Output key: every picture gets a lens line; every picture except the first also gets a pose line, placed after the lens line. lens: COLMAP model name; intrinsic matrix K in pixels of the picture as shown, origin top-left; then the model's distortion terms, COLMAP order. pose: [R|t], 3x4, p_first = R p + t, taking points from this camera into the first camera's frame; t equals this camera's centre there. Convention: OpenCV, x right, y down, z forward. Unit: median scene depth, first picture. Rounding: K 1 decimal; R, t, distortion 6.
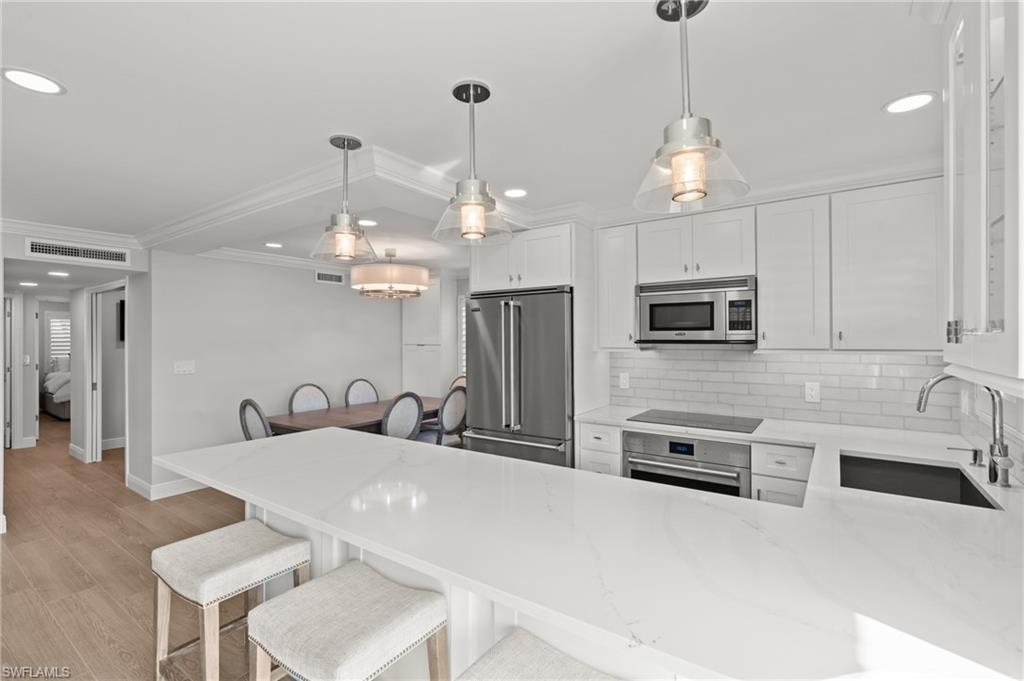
lens RADIAL K [[461.7, 0, 514.7], [0, 461.7, 335.8], [0, 0, 1]] dist [-0.007102, 0.002636]
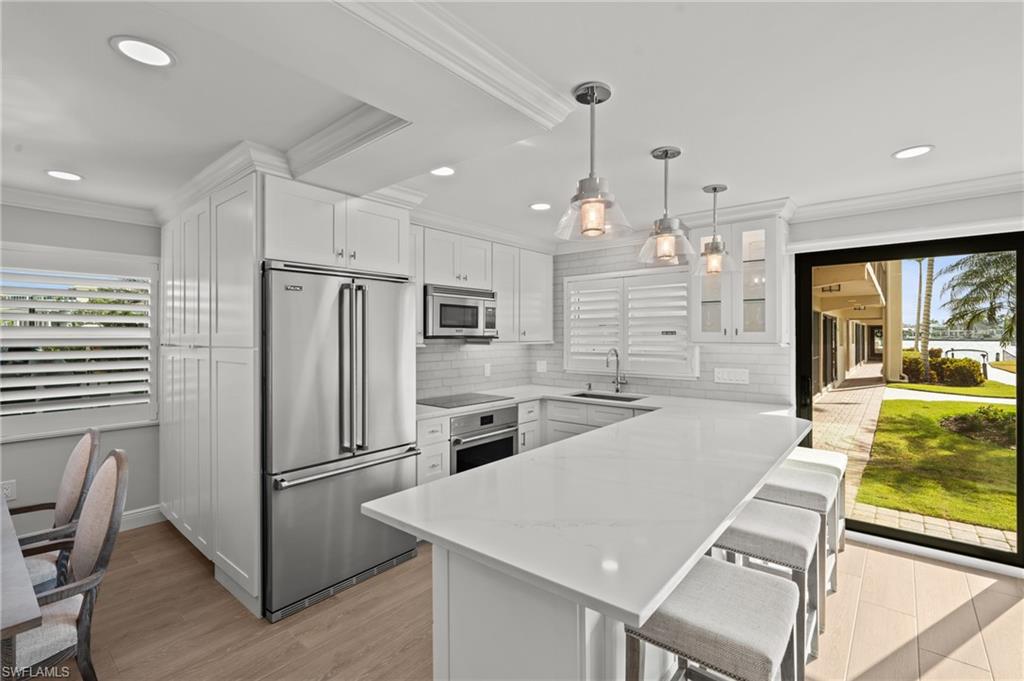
lens RADIAL K [[461.7, 0, 513.8], [0, 461.7, 334.3], [0, 0, 1]] dist [-0.007102, 0.002636]
pose [[0.079891, 0.009909, 0.996754, -0.705193], [-0.003357, 0.999948, -0.009672, 0.013880], [-0.996798, -0.002573, 0.079920, 0.632568]]
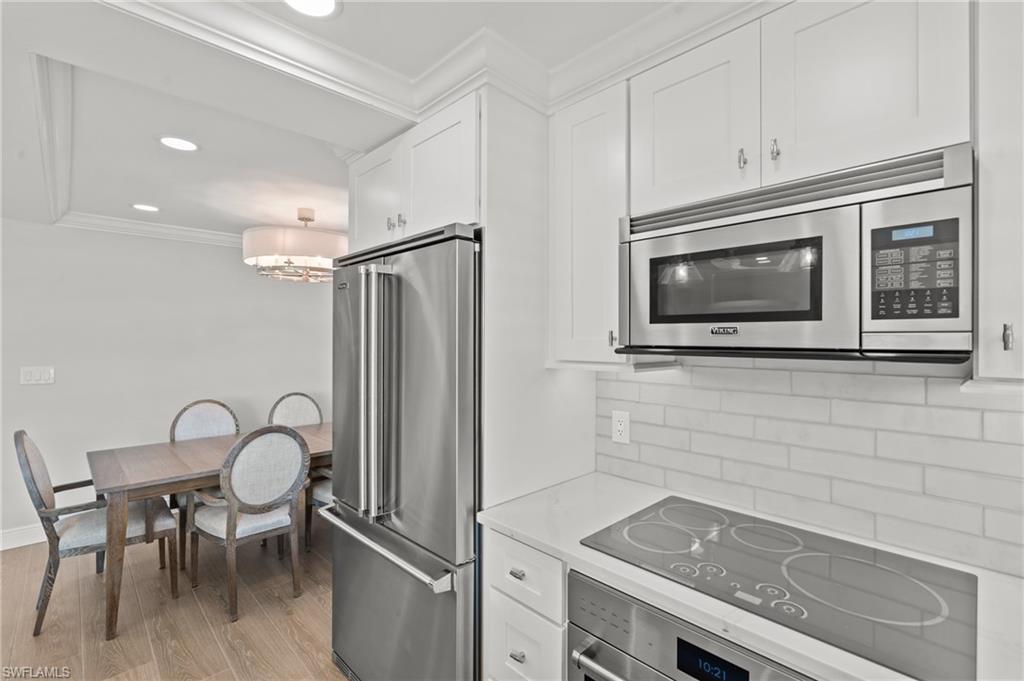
lens RADIAL K [[461.7, 0, 511.8], [0, 461.7, 339.0], [0, 0, 1]] dist [-0.007102, 0.002636]
pose [[0.982474, 0.007639, -0.186241, 0.214540], [-0.006828, 0.999964, 0.004993, 0.001622], [0.186273, -0.003634, 0.982491, 0.493639]]
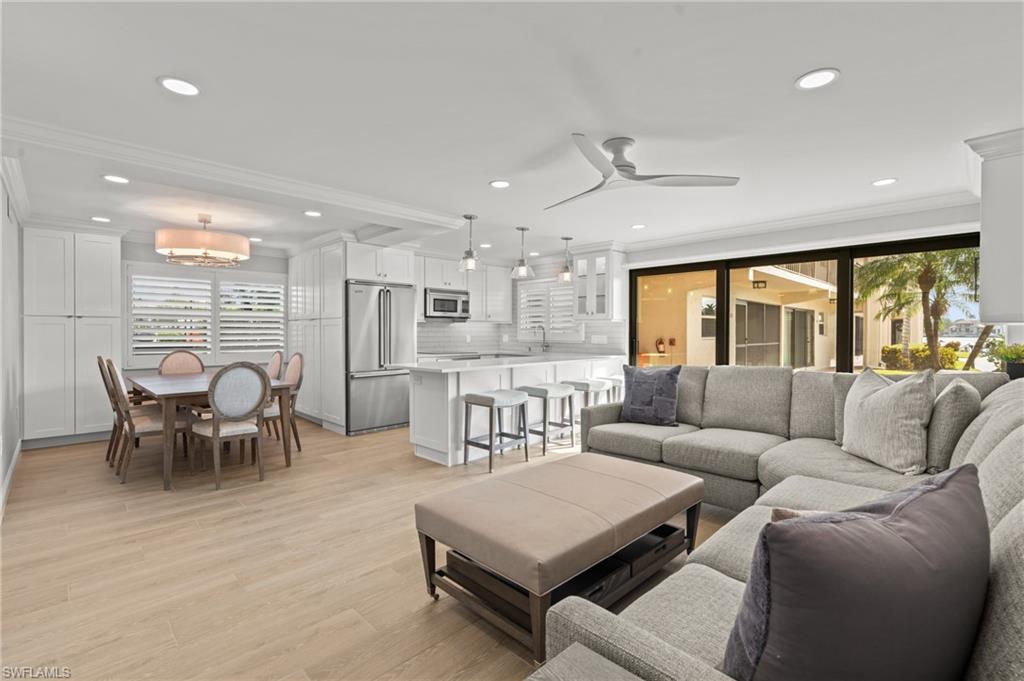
lens RADIAL K [[461.7, 0, 510.4], [0, 461.7, 336.2], [0, 0, 1]] dist [-0.007102, 0.002636]
pose [[0.181092, -0.003231, 0.983461, -1.442923], [-0.007552, 0.999961, 0.004676, 0.075273], [-0.983437, -0.008274, 0.181061, 0.251543]]
